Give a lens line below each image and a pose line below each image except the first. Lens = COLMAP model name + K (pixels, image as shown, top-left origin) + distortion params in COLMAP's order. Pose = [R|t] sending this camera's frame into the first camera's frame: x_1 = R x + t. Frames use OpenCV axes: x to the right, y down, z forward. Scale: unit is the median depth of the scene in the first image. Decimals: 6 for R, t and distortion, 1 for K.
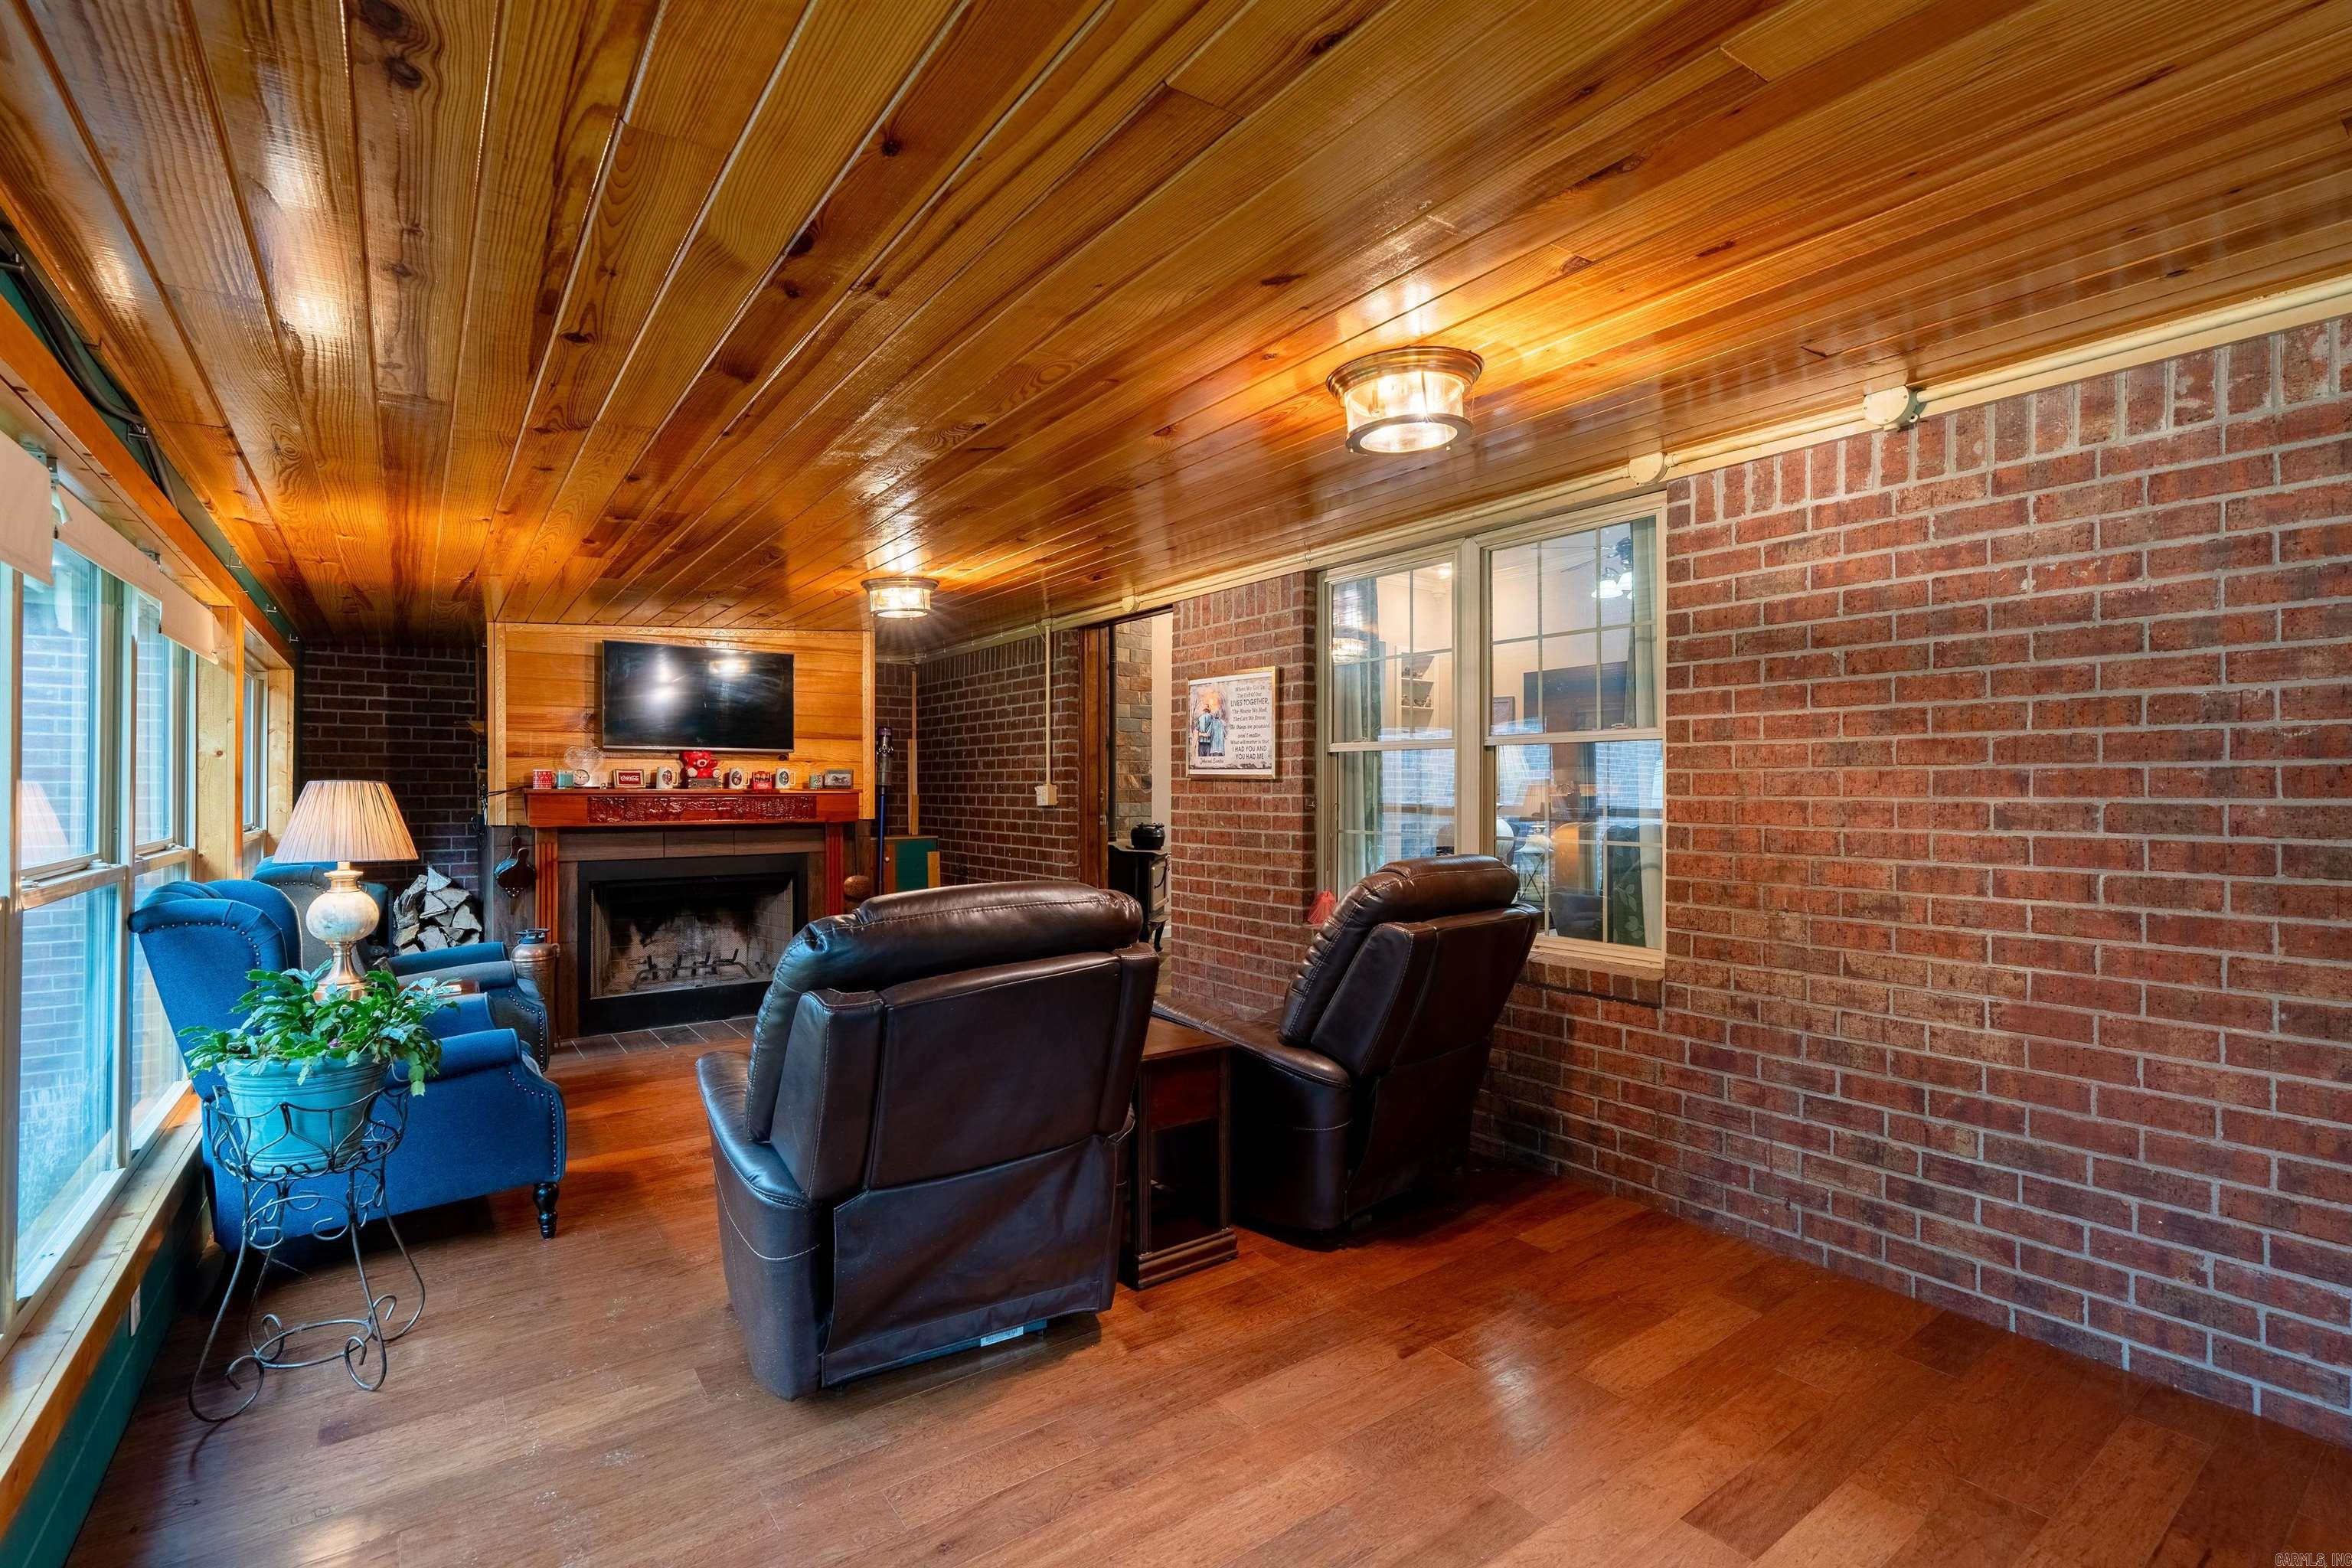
lens RADIAL K [[1053.9, 0, 1175.6], [0, 1053.9, 780.6], [0, 0, 1]] dist [-0.008595, 0.003876]
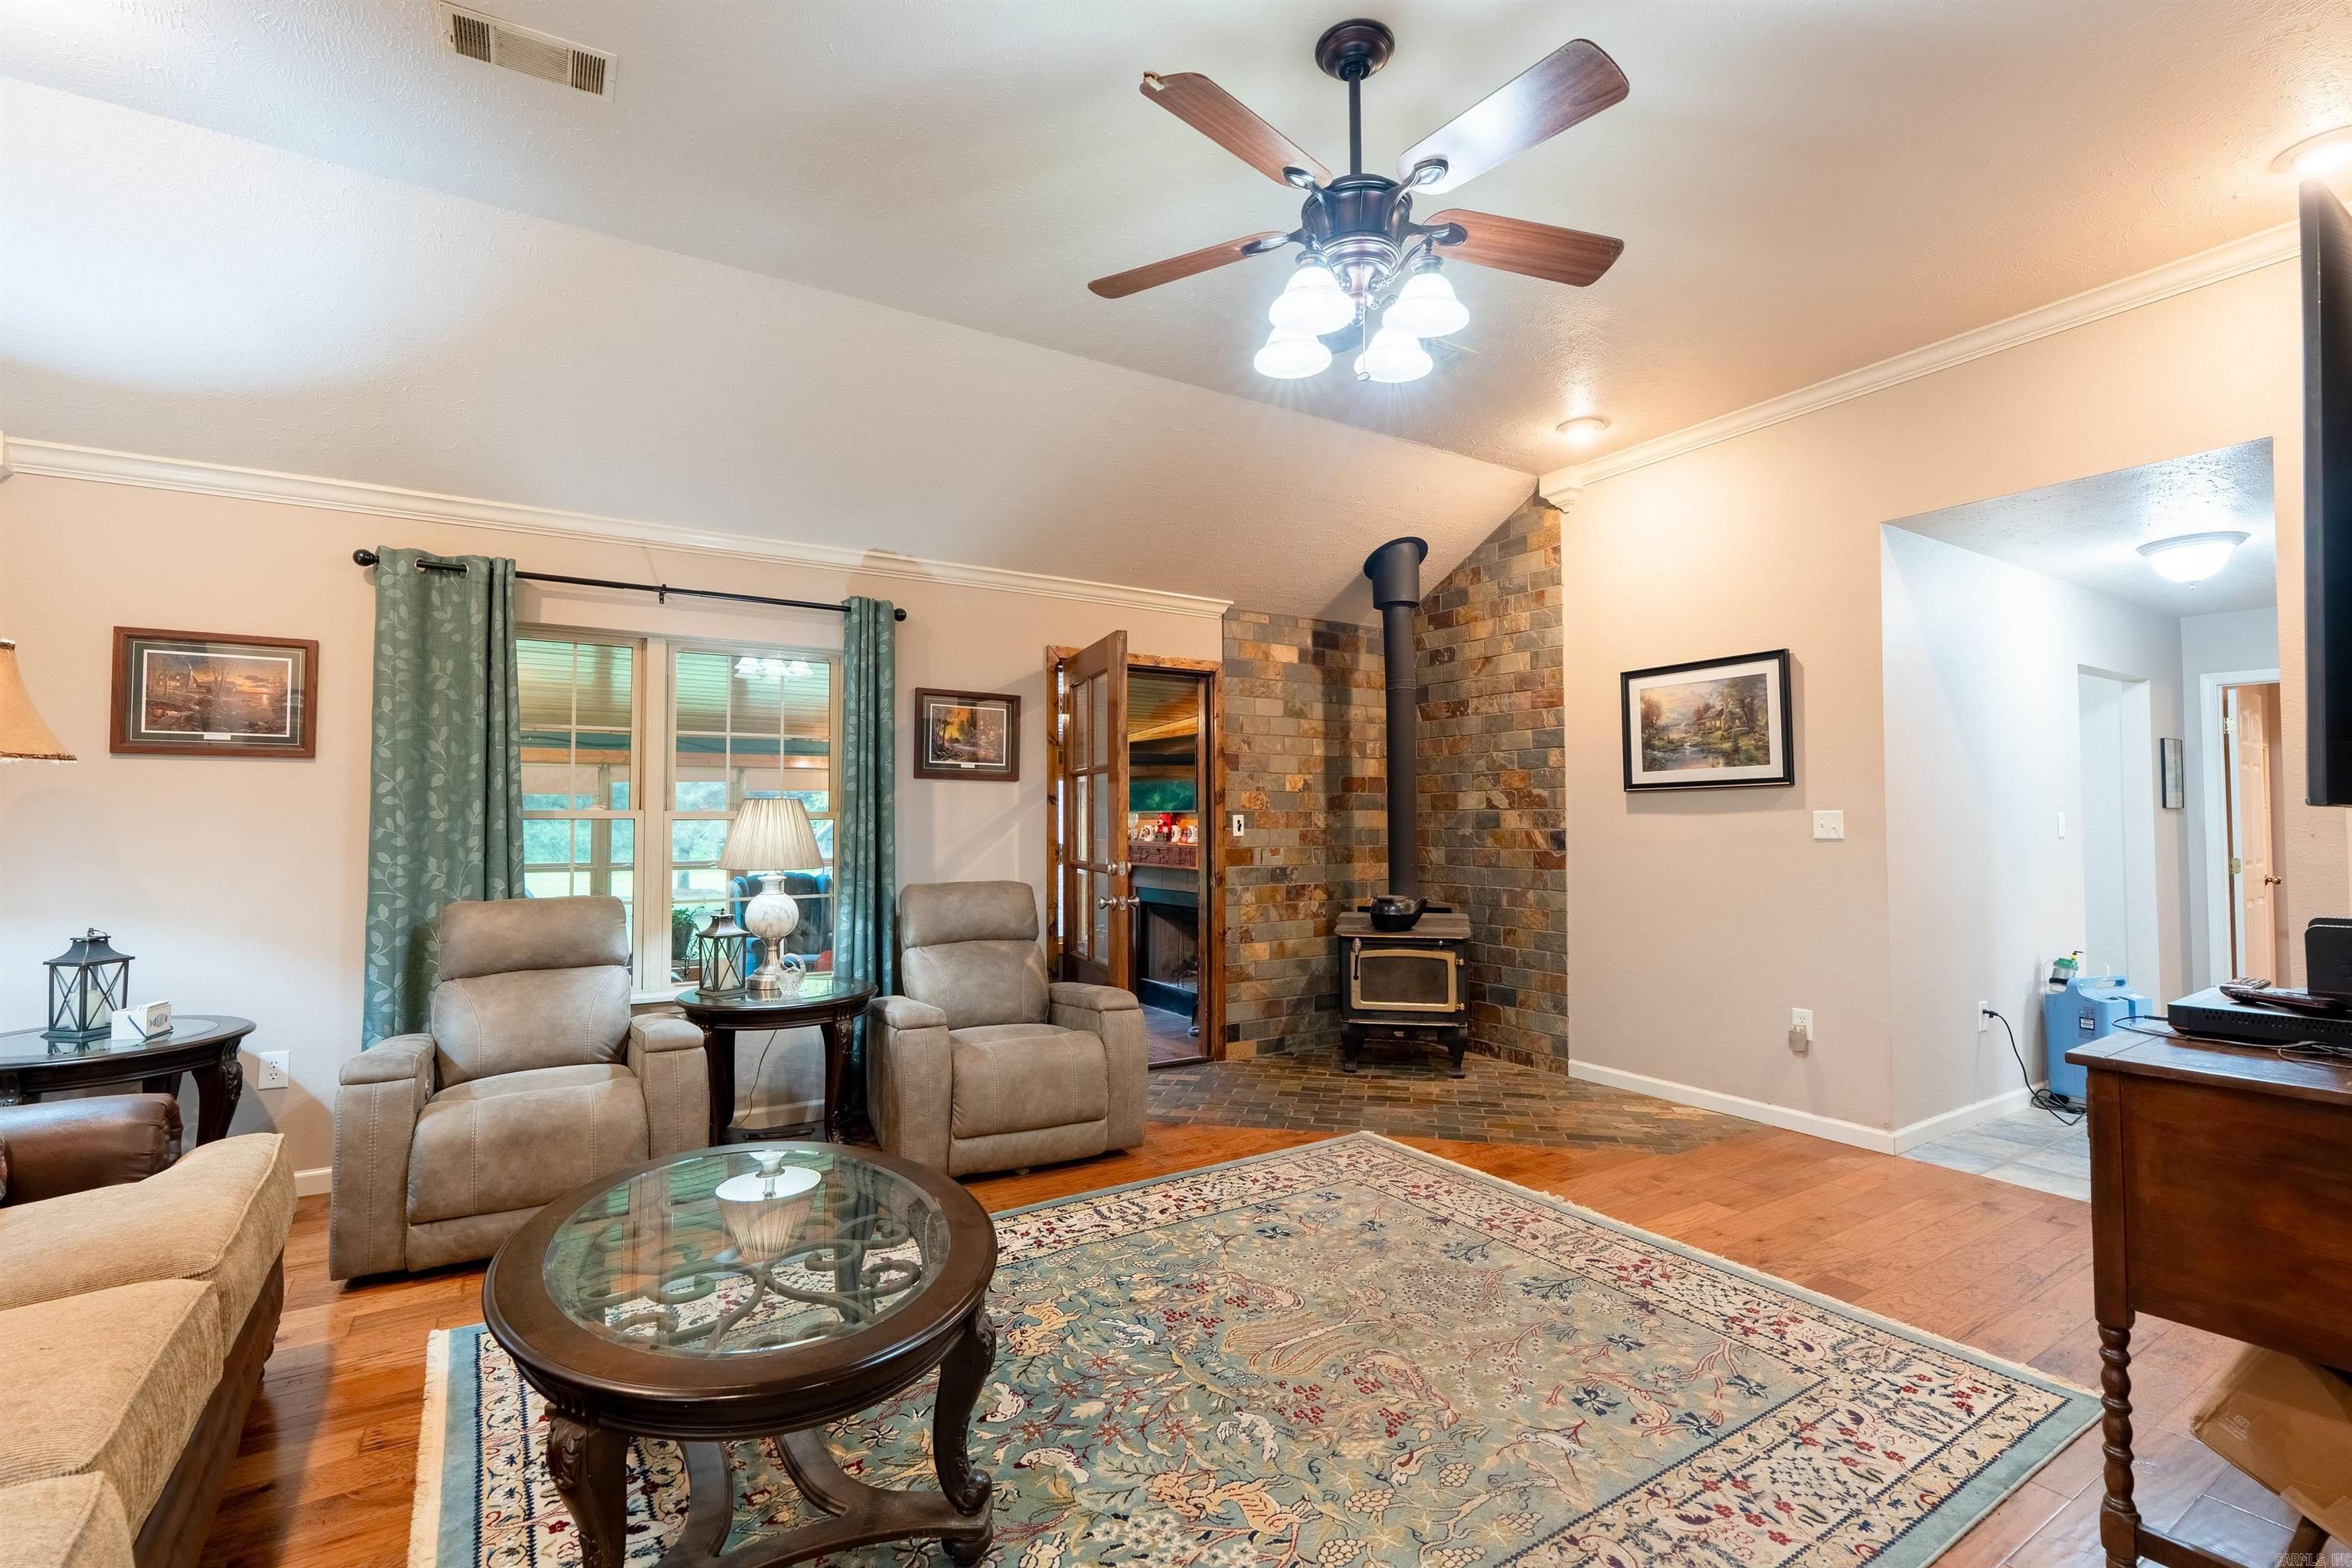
lens RADIAL K [[1053.9, 0, 1174.4], [0, 1053.9, 782.4], [0, 0, 1]] dist [-0.008595, 0.003876]
pose [[-0.058497, -0.034876, -0.997678, 0.948948], [0.010071, 0.999318, -0.035524, -0.020418], [0.998237, -0.012125, -0.058105, 1.135894]]
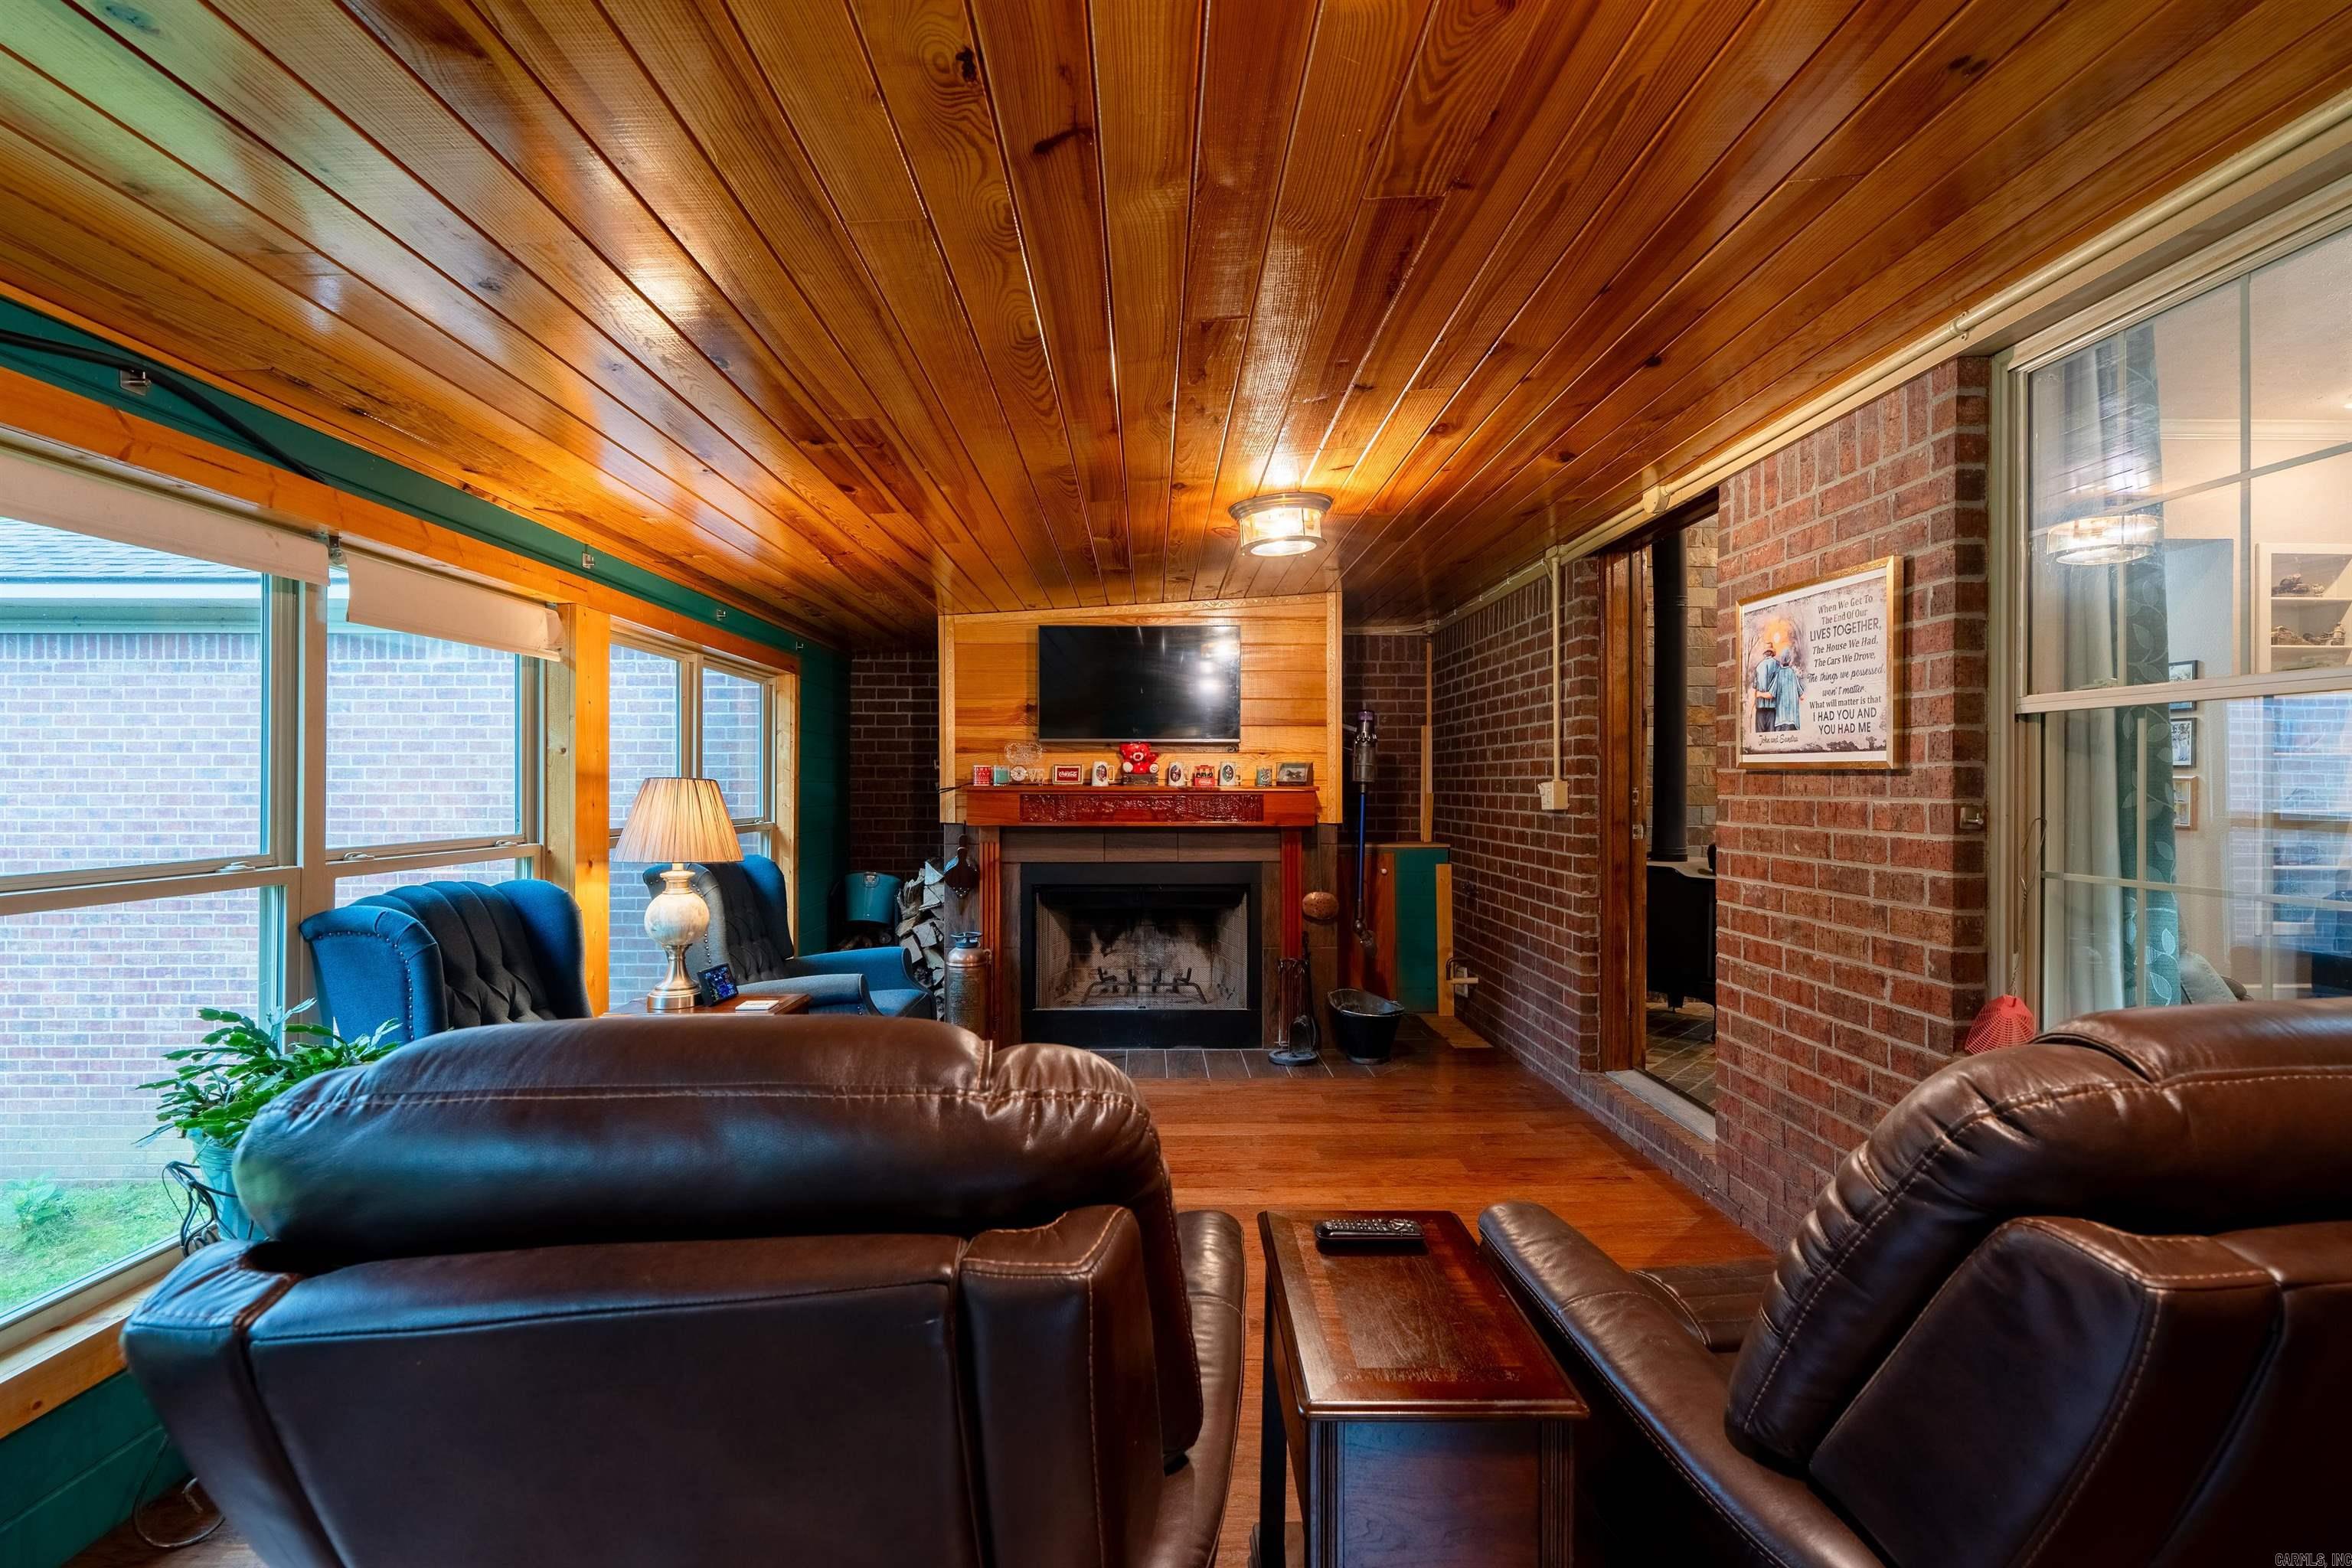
lens RADIAL K [[1053.9, 0, 1173.9], [0, 1053.9, 783.8], [0, 0, 1]] dist [-0.008595, 0.003876]
pose [[0.820159, 0.000360, -0.572135, 0.083750], [0.003389, 0.999979, 0.005486, 0.001375], [0.572125, -0.006438, 0.820141, 0.303098]]
